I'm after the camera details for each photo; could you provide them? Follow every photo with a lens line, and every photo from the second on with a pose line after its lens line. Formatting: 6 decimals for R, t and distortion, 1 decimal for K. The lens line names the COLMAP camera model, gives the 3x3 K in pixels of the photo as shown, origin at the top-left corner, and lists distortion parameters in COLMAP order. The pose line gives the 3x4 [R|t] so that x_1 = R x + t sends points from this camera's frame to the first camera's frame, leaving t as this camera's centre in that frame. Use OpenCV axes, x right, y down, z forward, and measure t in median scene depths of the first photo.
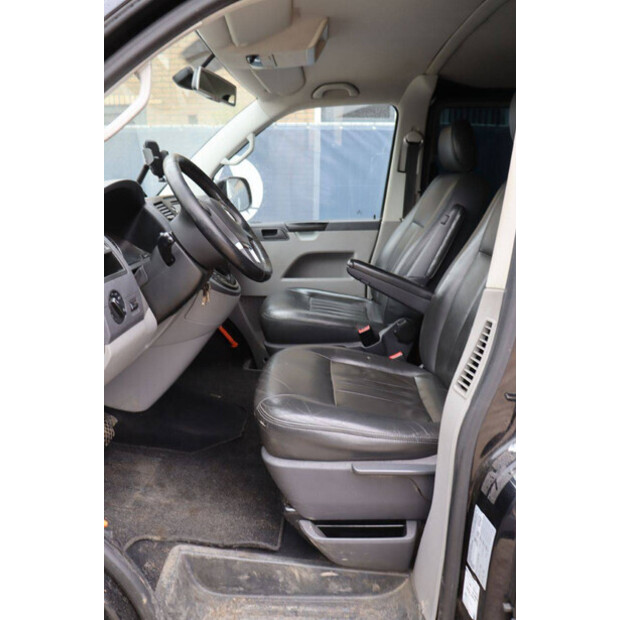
lens RADIAL K [[504.5, 0, 310.0], [0, 504.5, 310.0], [0, 0, 1]] dist [-0.169844, 0.125113]
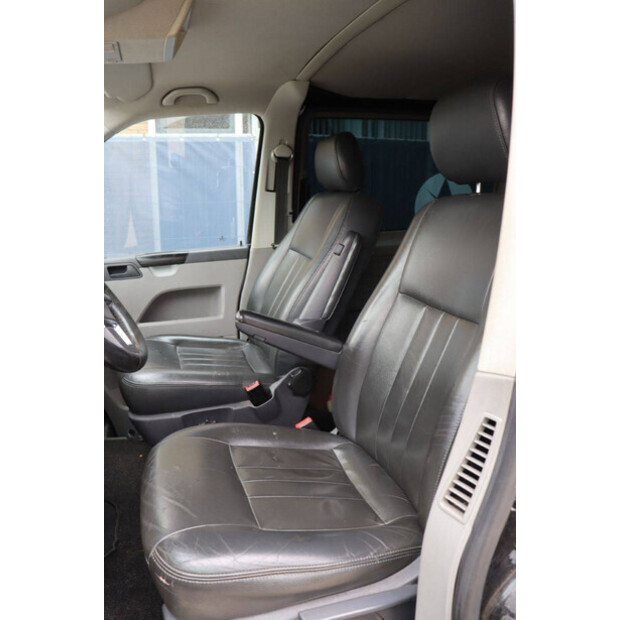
lens RADIAL K [[504.5, 0, 310.0], [0, 504.5, 310.0], [0, 0, 1]] dist [-0.169844, 0.125113]
pose [[0.947829, -0.084262, 0.307442, -0.043625], [0.090113, 0.995920, -0.004859, -0.070718], [-0.305778, 0.032310, 0.951554, 0.177085]]
